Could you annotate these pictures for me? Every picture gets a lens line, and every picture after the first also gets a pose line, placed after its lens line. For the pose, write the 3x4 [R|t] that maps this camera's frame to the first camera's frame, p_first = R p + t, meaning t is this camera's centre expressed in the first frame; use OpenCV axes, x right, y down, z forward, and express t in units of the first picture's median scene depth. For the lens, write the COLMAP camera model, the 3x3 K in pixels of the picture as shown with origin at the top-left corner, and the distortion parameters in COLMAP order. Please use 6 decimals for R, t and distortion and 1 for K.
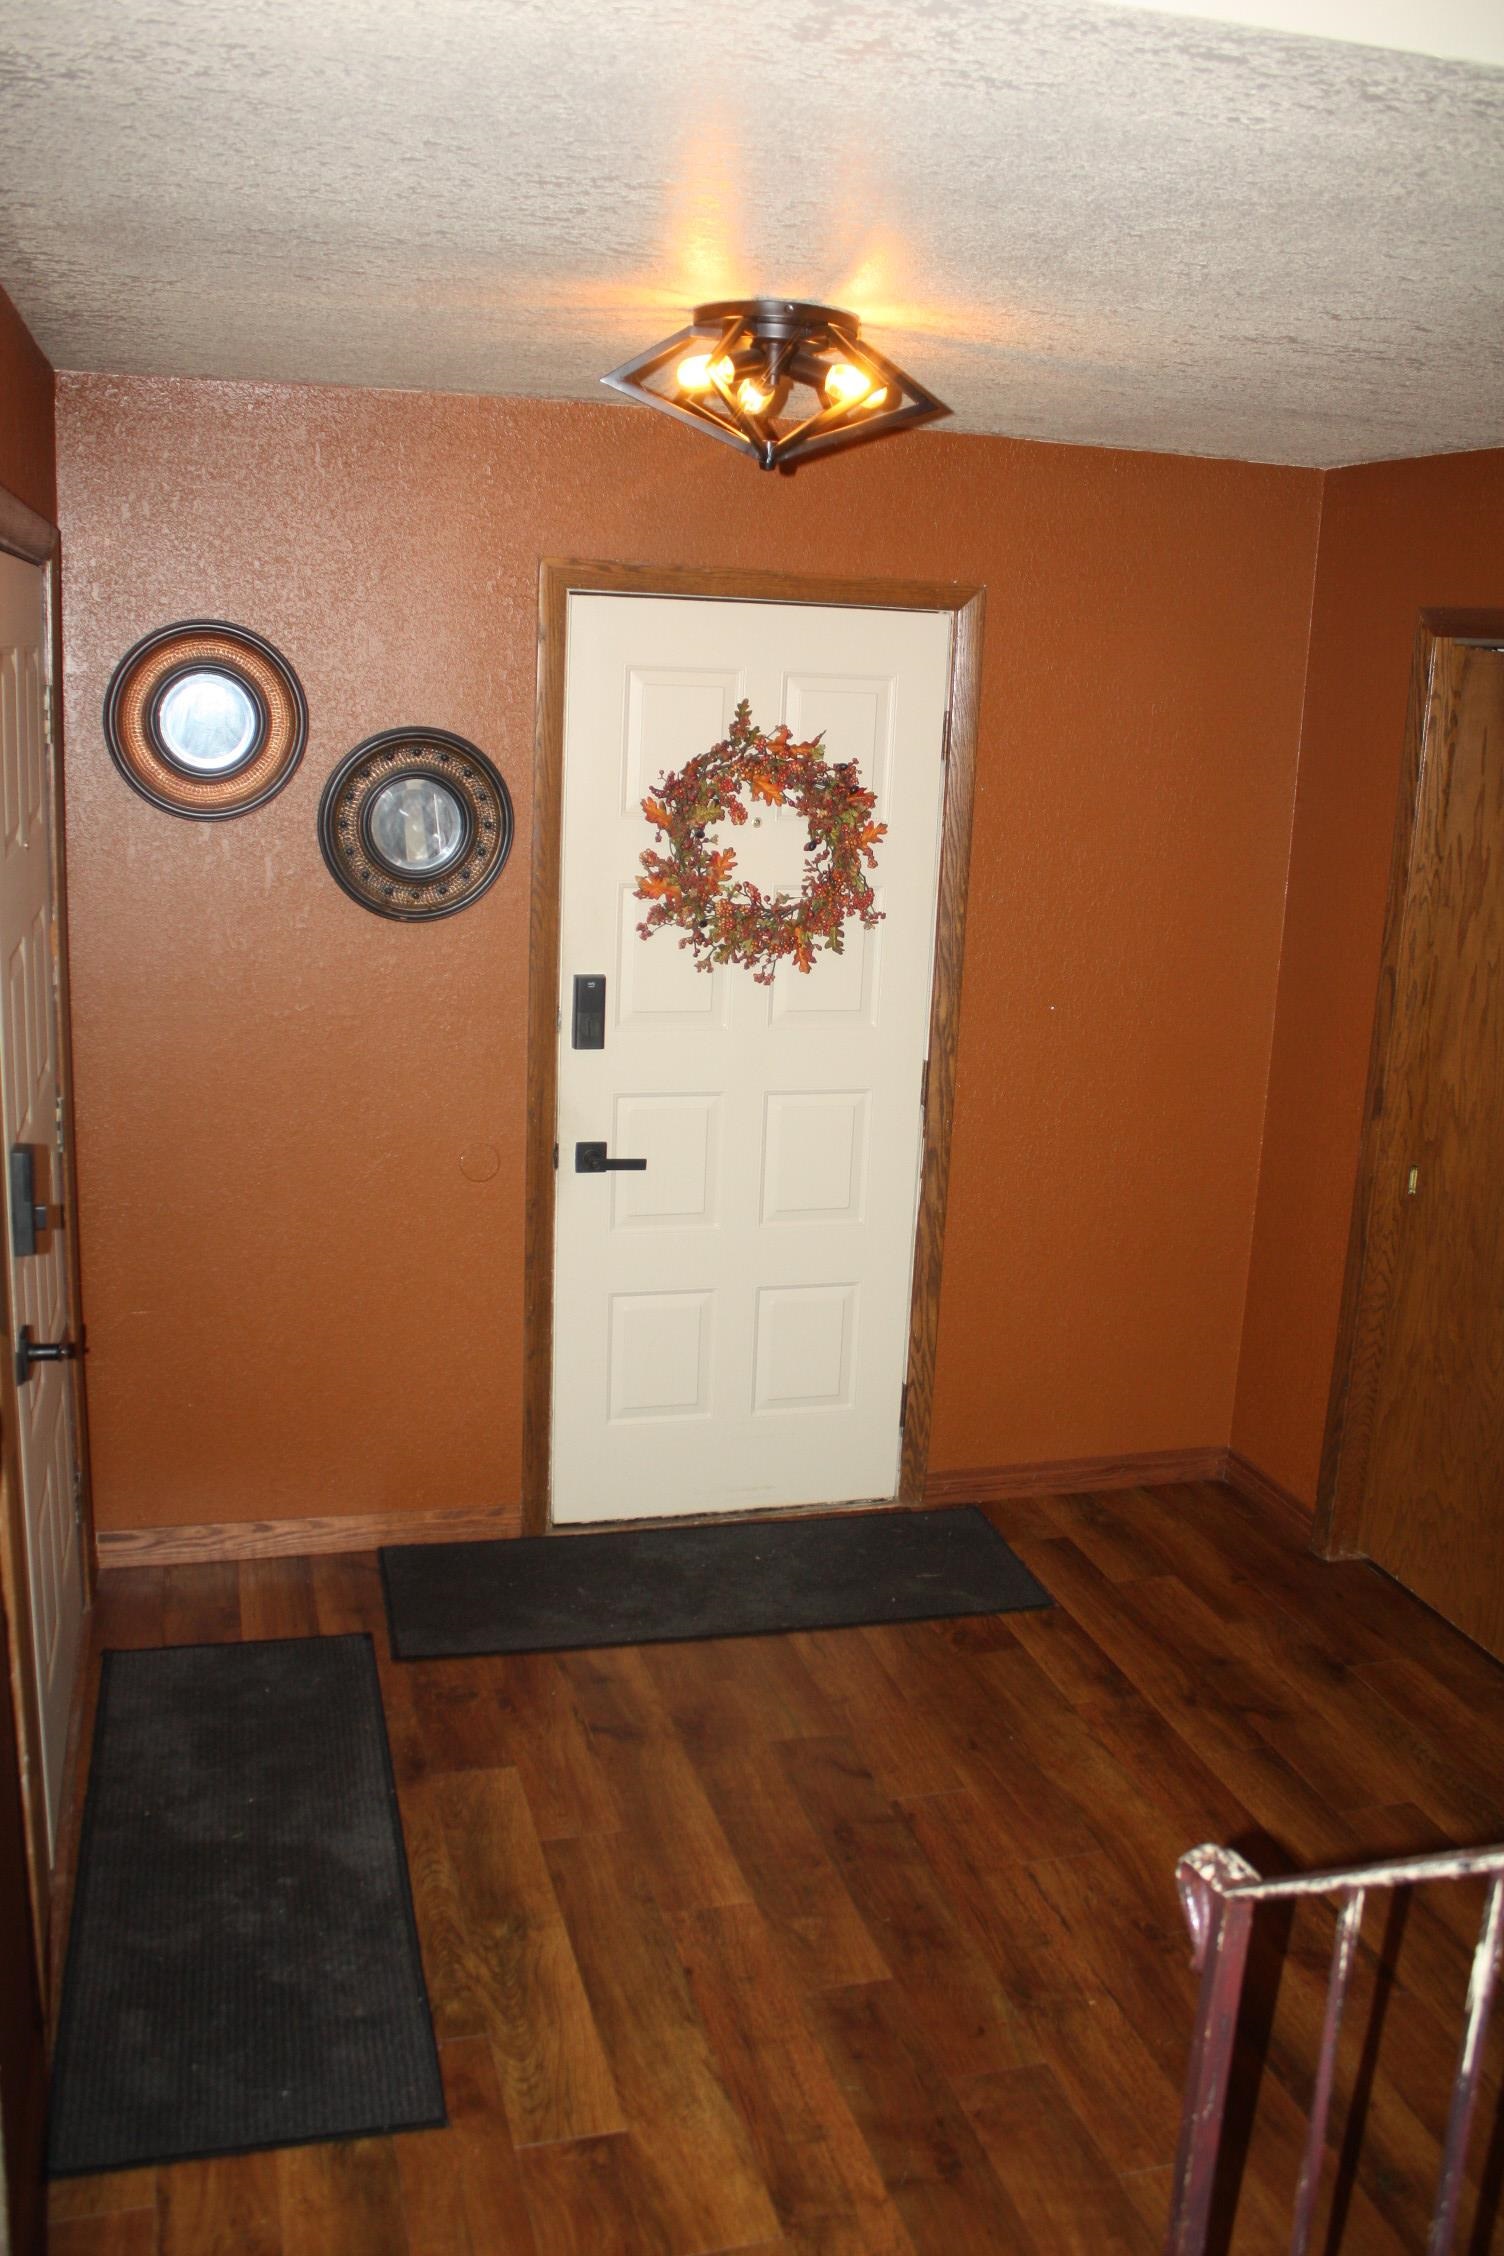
lens RADIAL K [[1989.3, 0, 752.0], [0, 1989.3, 1128.0], [0, 0, 1]] dist [-0.171370, 0.184675]
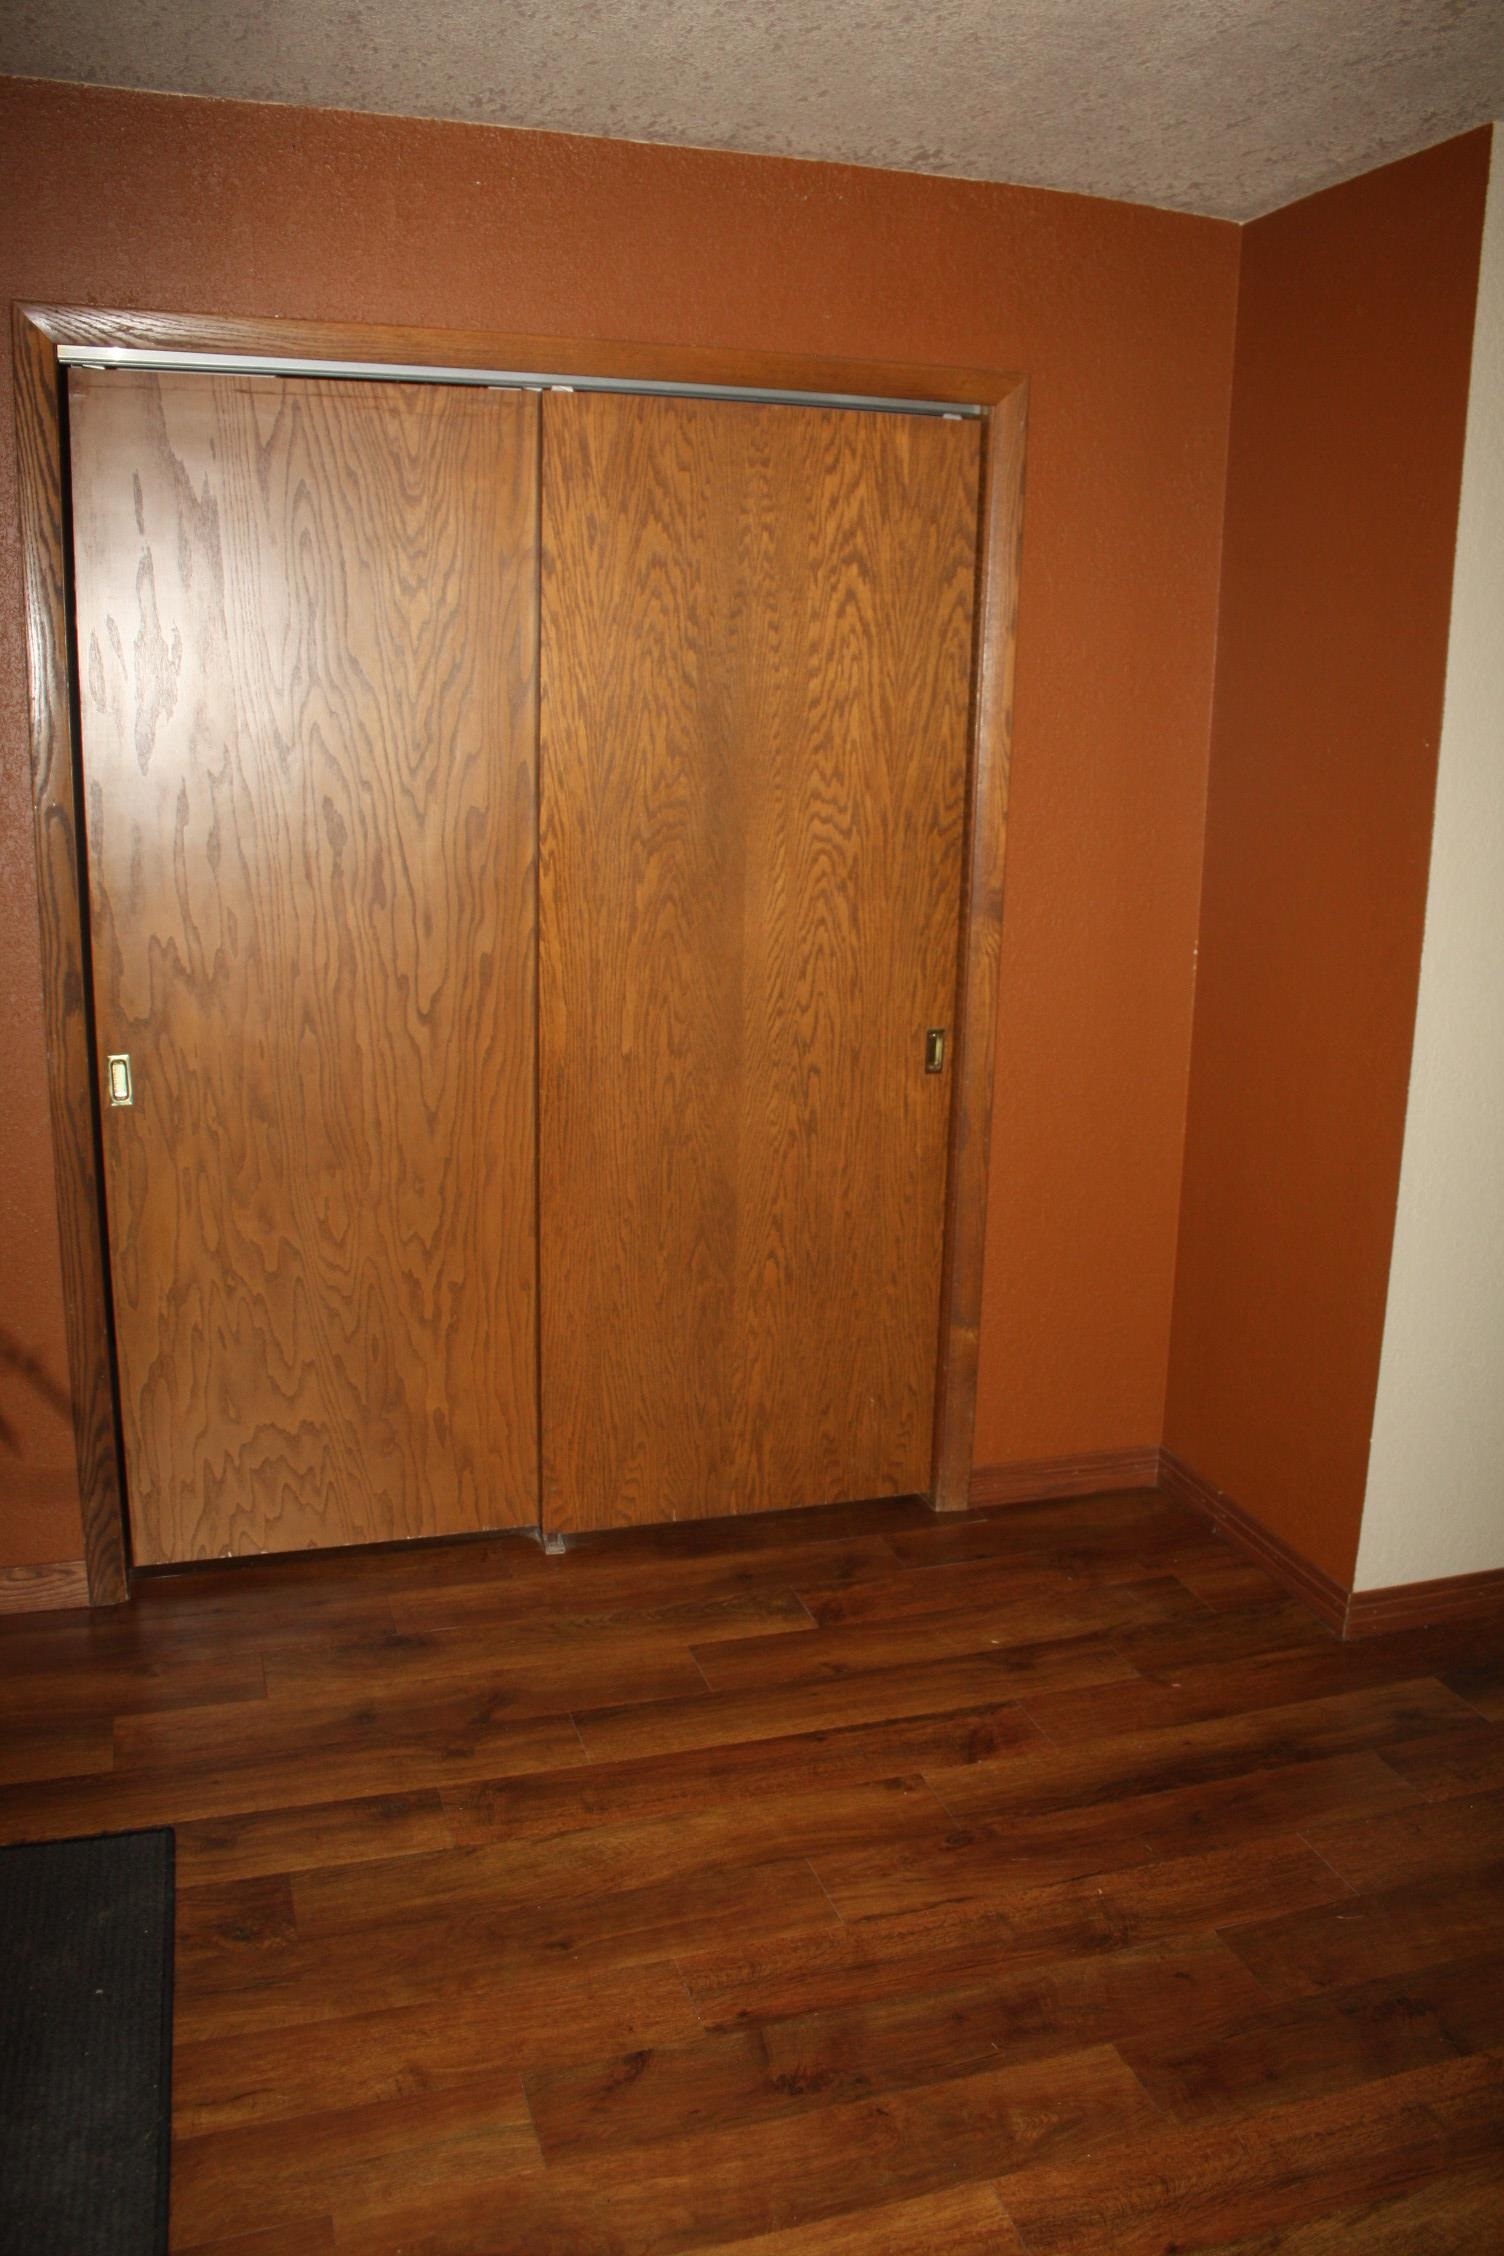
lens RADIAL K [[1926.4, 0, 763.9], [0, 1926.4, 1131.2], [0, 0, 1]] dist [-0.170407, 0.161773]
pose [[-0.049297, -0.277582, 0.959436, -0.410051], [0.204910, 0.937360, 0.281723, -0.116439], [-0.977539, 0.210487, 0.010671, 0.788718]]
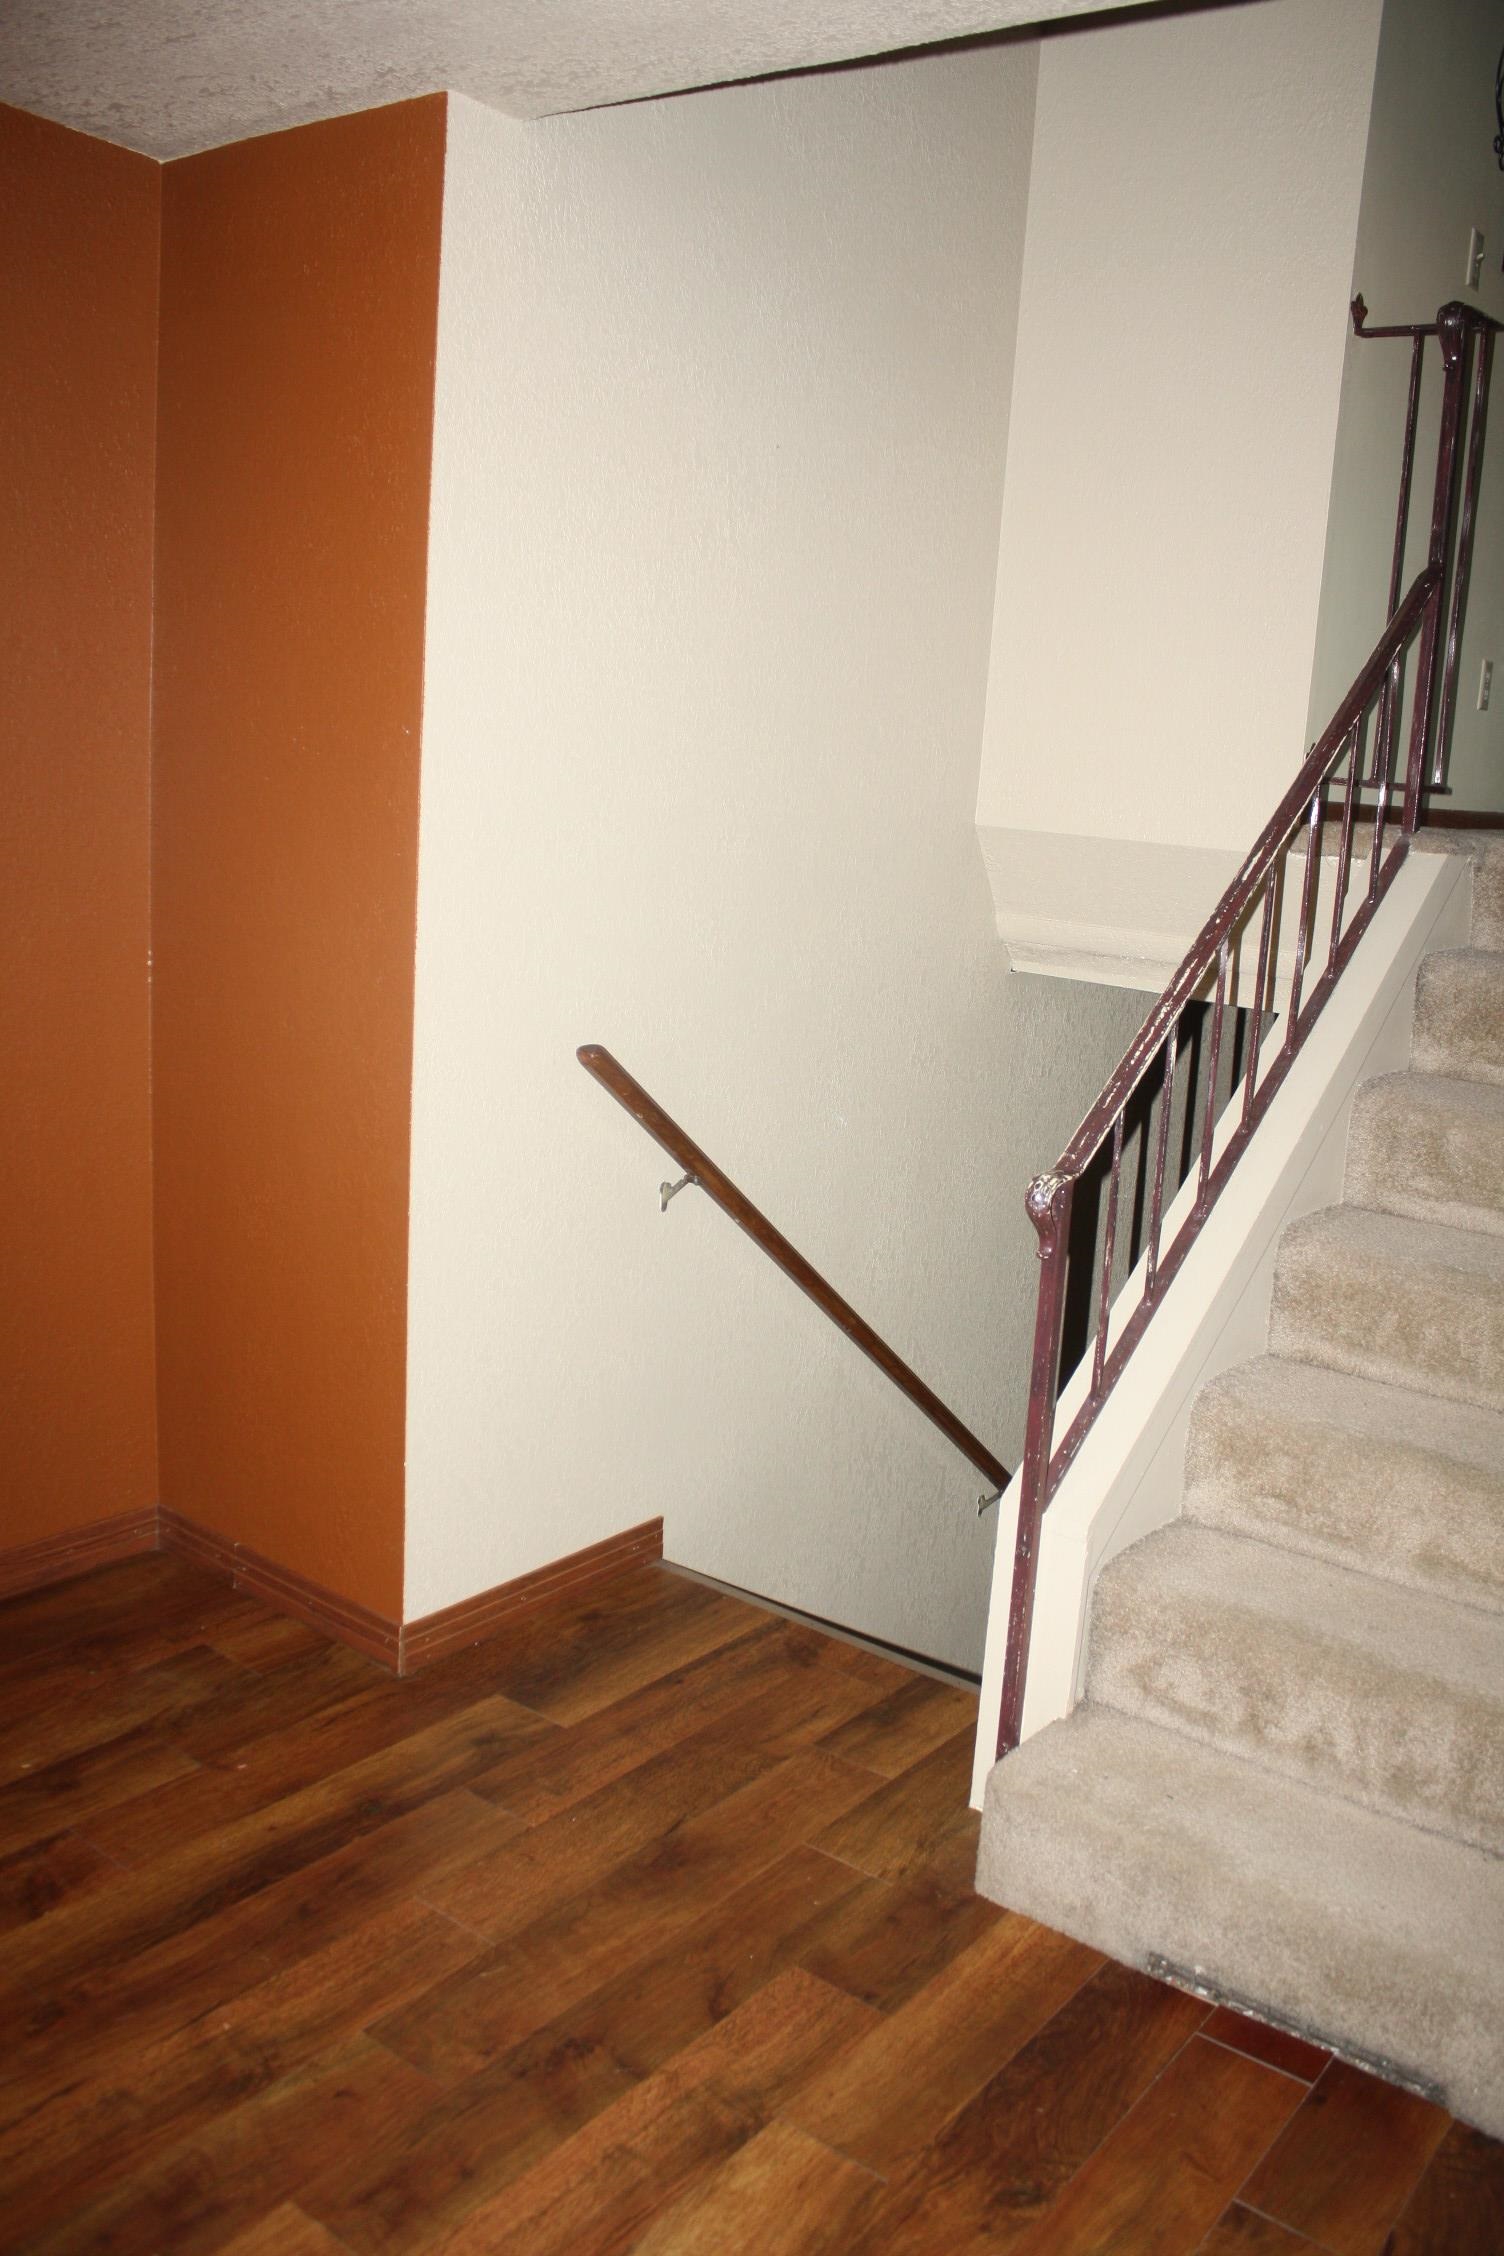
lens RADIAL K [[1926.4, 0, 763.9], [0, 1926.4, 1131.2], [0, 0, 1]] dist [-0.170407, 0.161773]
pose [[-0.603481, -0.241680, 0.759869, -0.330979], [0.097570, 0.923418, 0.371187, -0.110062], [-0.791385, 0.298145, -0.533685, 0.827476]]
